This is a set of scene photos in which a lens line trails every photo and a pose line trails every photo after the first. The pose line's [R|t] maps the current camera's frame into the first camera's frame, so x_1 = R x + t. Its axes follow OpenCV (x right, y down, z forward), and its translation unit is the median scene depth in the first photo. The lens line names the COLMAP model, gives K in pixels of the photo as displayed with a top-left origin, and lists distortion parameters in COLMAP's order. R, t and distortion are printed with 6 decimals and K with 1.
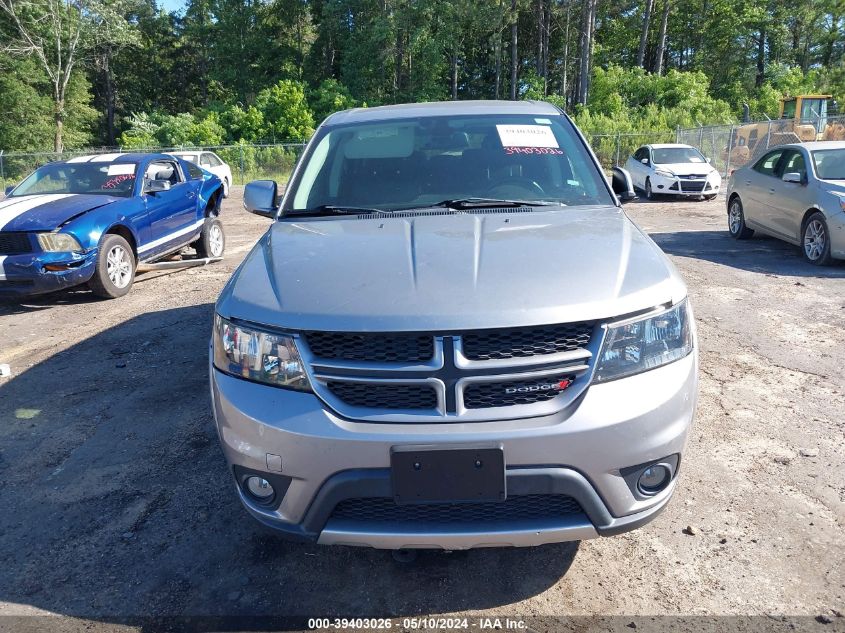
lens RADIAL K [[667.5, 0, 415.6], [0, 667.5, 315.1], [0, 0, 1]] dist [0.002739, 0.002192]
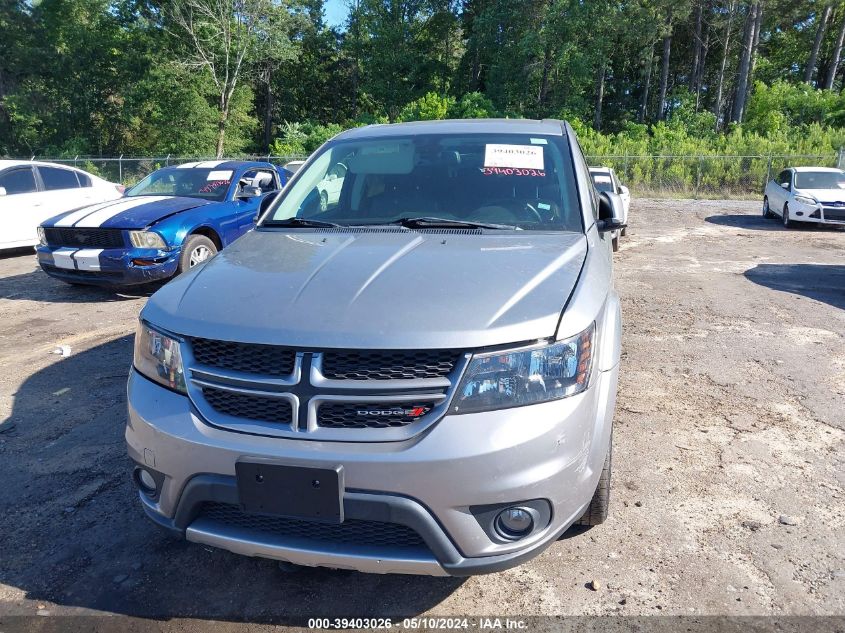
lens RADIAL K [[667.5, 0, 415.6], [0, 667.5, 315.1], [0, 0, 1]] dist [0.002739, 0.002192]
pose [[0.977301, 0.075194, -0.198064, 0.127379], [-0.078823, 0.996833, -0.010488, -0.008550], [0.196648, 0.025862, 0.980133, 0.012871]]
